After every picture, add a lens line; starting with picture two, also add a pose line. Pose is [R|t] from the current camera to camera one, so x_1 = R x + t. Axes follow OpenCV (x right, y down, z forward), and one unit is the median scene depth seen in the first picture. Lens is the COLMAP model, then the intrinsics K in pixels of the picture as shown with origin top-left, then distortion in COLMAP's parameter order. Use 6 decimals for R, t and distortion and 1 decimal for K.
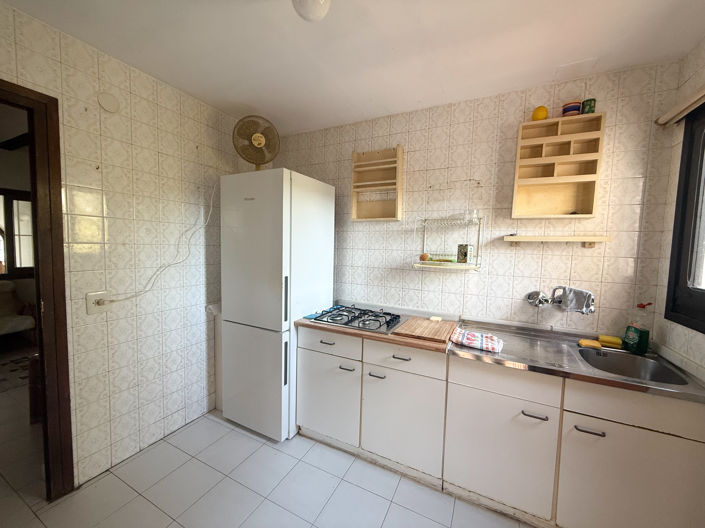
lens RADIAL K [[279.4, 0, 378.9], [0, 279.4, 266.7], [0, 0, 1]] dist [0.000852, 0.000551]
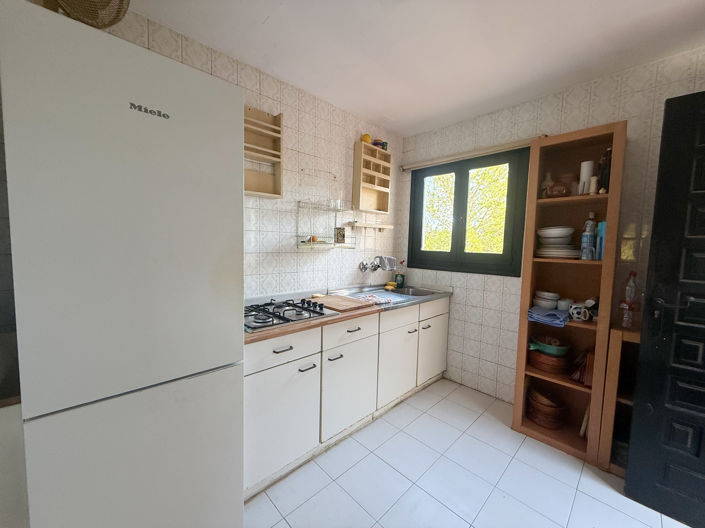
lens RADIAL K [[279.4, 0, 355.0], [0, 279.4, 261.3], [0, 0, 1]] dist [0.000852, 0.000551]
pose [[0.352988, -0.084368, 0.931816, -0.848500], [0.051337, 0.996172, 0.070748, -0.018430], [-0.934218, 0.022863, 0.355968, 0.549500]]
